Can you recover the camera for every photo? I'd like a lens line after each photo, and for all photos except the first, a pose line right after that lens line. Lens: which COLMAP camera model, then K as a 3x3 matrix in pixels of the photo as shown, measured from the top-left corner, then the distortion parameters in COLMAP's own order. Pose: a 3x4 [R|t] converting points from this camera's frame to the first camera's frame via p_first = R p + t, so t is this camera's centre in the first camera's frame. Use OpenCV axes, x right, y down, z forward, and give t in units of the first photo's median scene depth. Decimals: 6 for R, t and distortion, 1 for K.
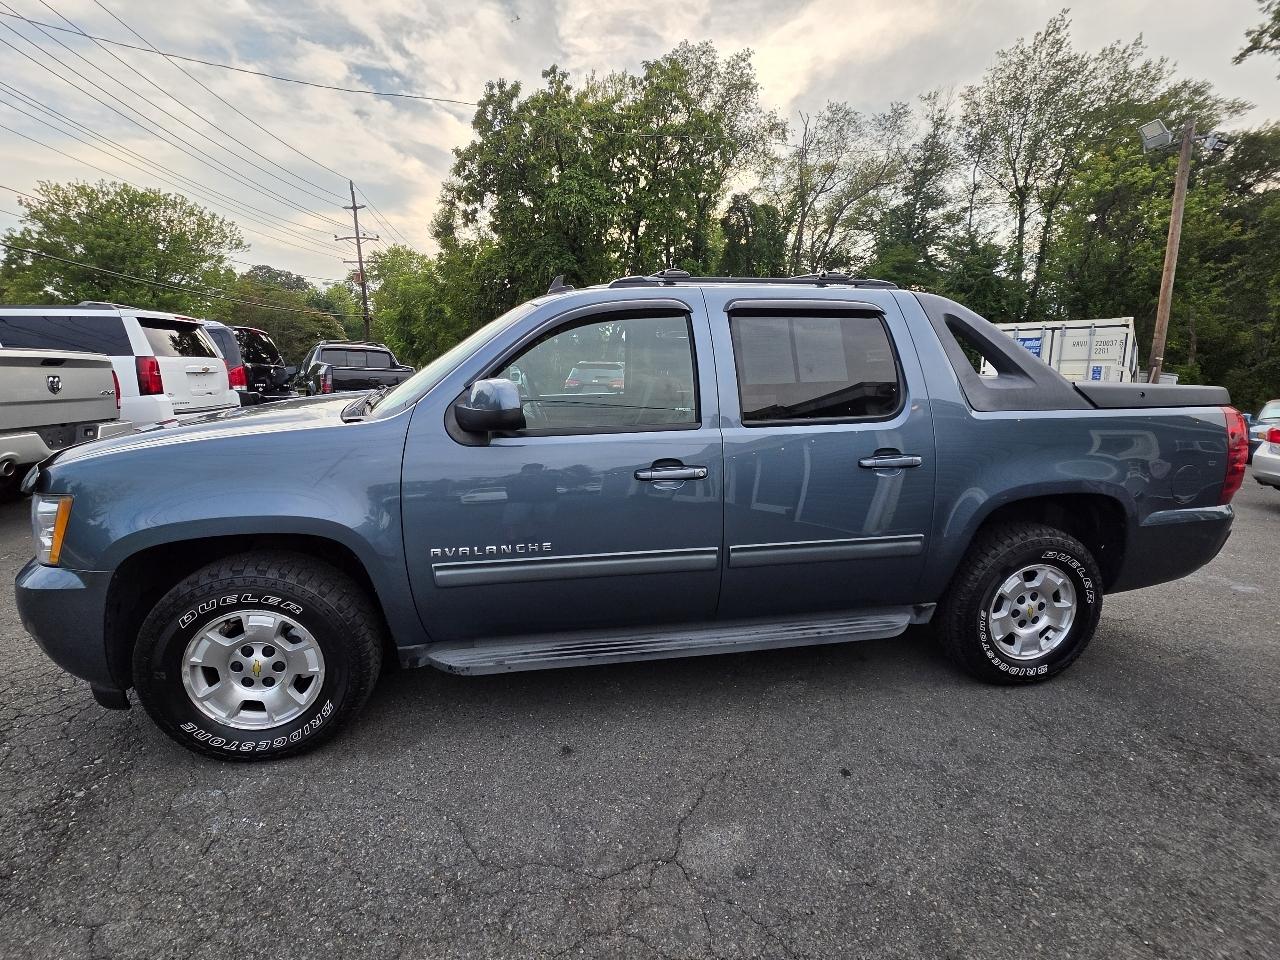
lens RADIAL K [[610.2, 0, 642.0], [0, 610.2, 470.4], [0, 0, 1]] dist [-0.004766, 0.003762]
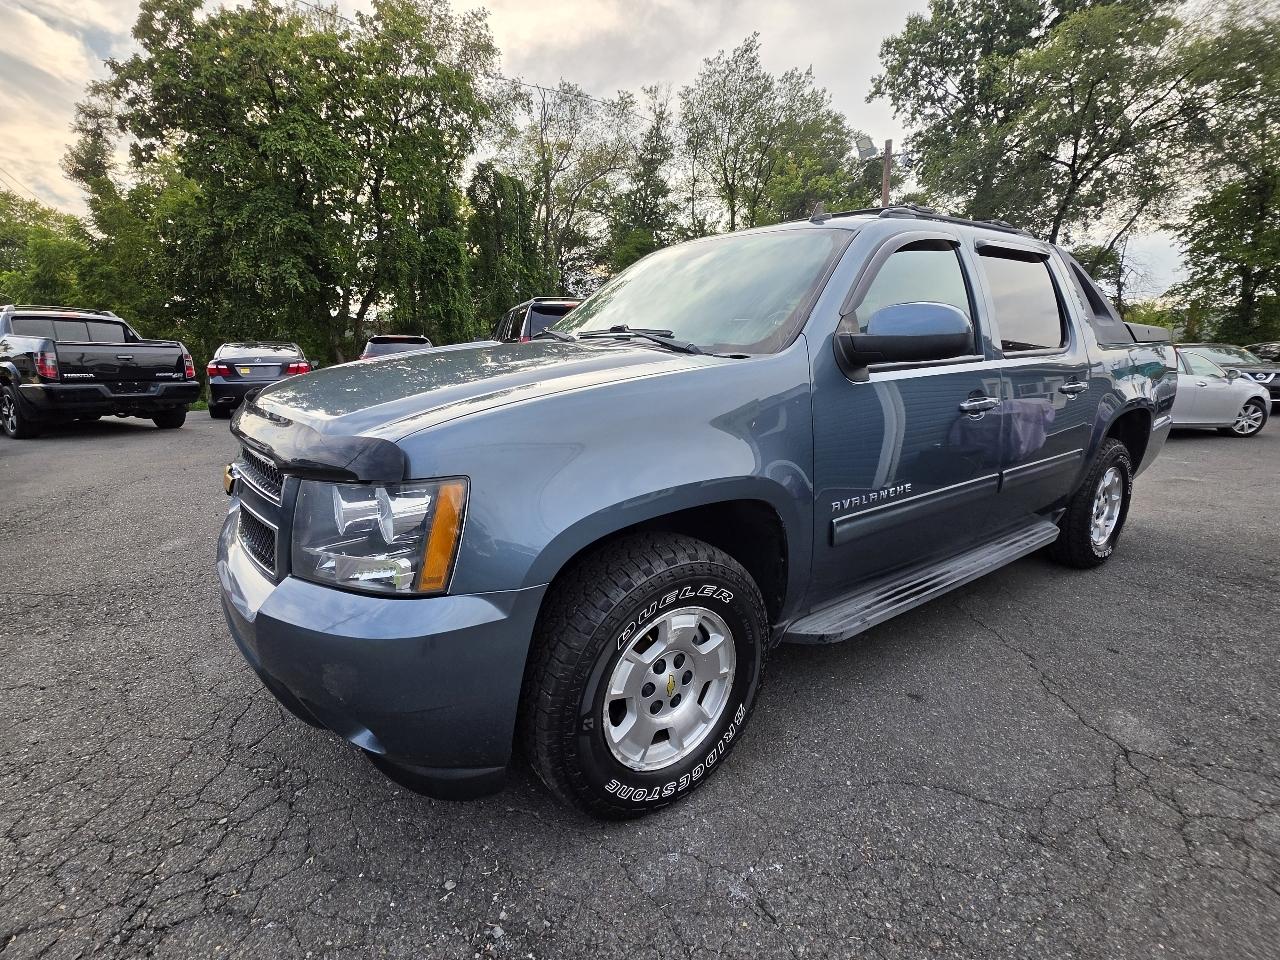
lens RADIAL K [[610.2, 0, 642.0], [0, 610.2, 470.4], [0, 0, 1]] dist [-0.004766, 0.003762]
pose [[0.904694, -0.098637, 0.414487, -0.061540], [0.085633, 0.995077, 0.049893, 0.001117], [-0.417368, -0.009644, 0.908686, 0.021189]]
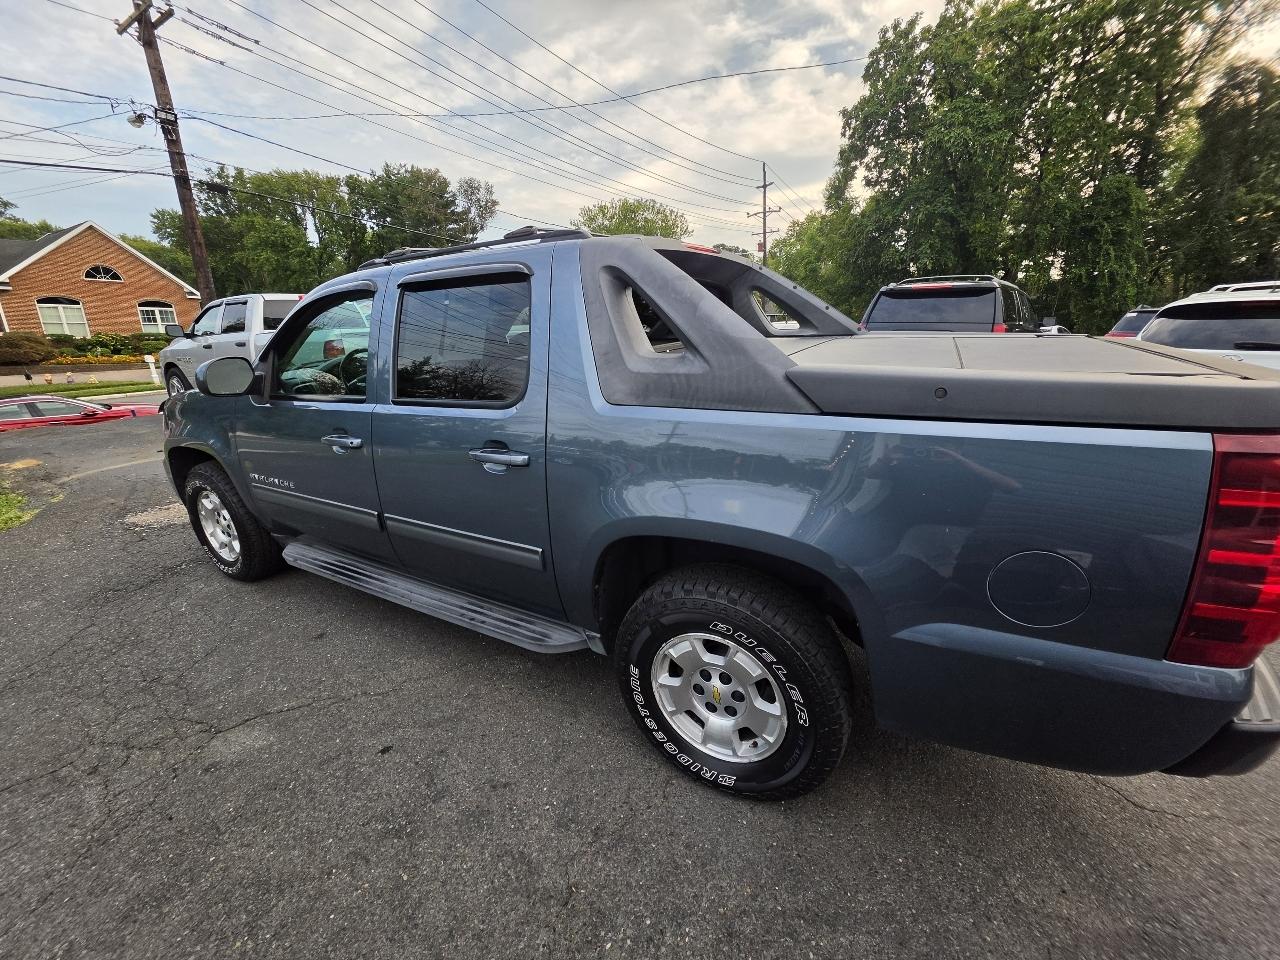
lens RADIAL K [[513.4, 0, 641.7], [0, 513.4, 476.4], [0, 0, 1]] dist [0.000930, 0.000299]
pose [[0.765486, 0.162937, -0.622481, 0.075238], [-0.082807, 0.984309, 0.155816, -0.008597], [0.638102, -0.067729, 0.766967, 0.042541]]
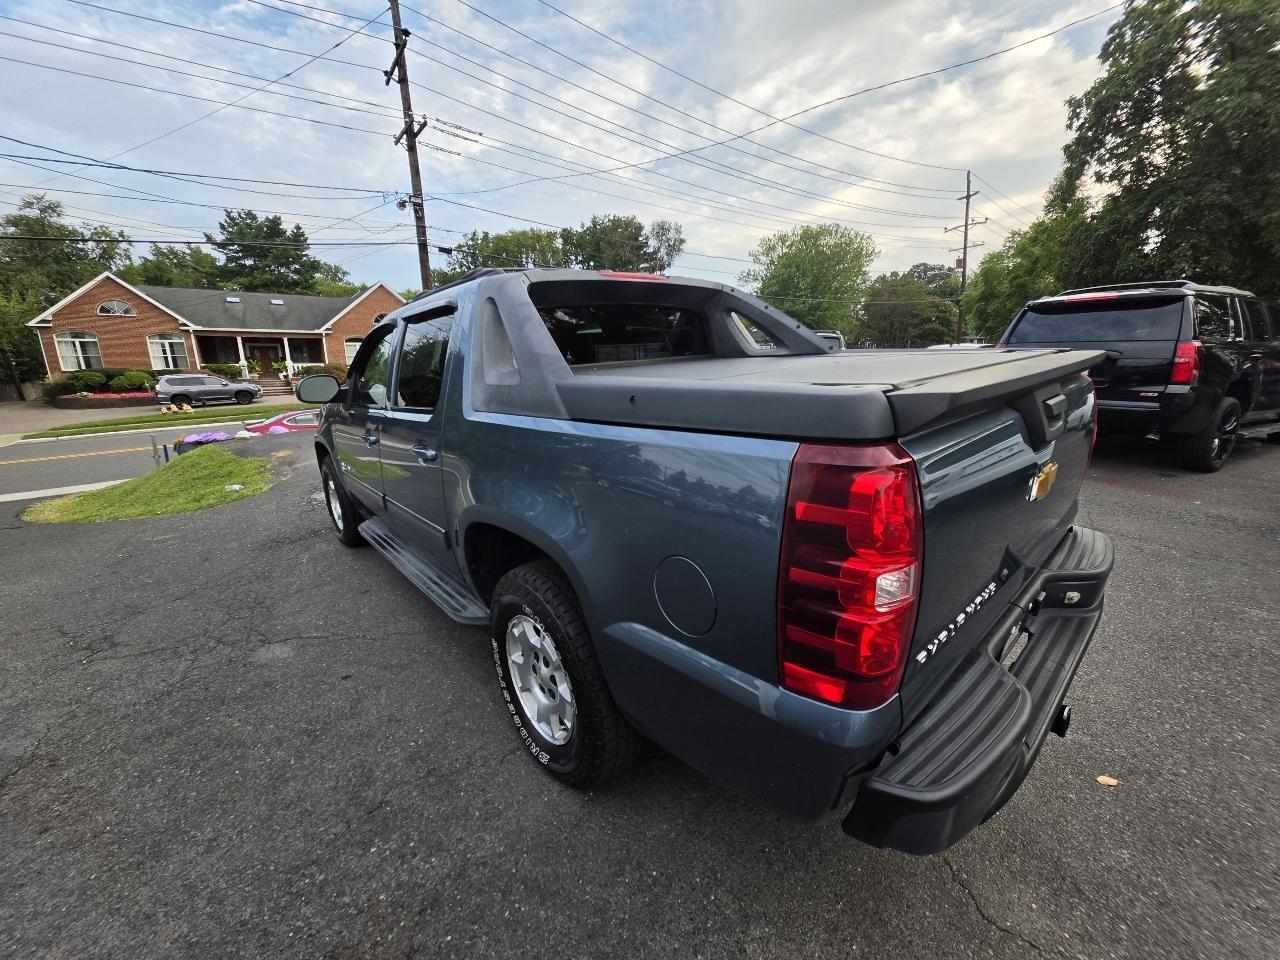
lens RADIAL K [[509.0, 0, 637.4], [0, 509.0, 476.6], [0, 0, 1]] dist [0.001432, 0.000353]
pose [[0.499520, 0.176114, -0.848212, 0.100495], [-0.108394, 0.984129, 0.140501, -0.010232], [0.859494, 0.021758, 0.510682, 0.064495]]
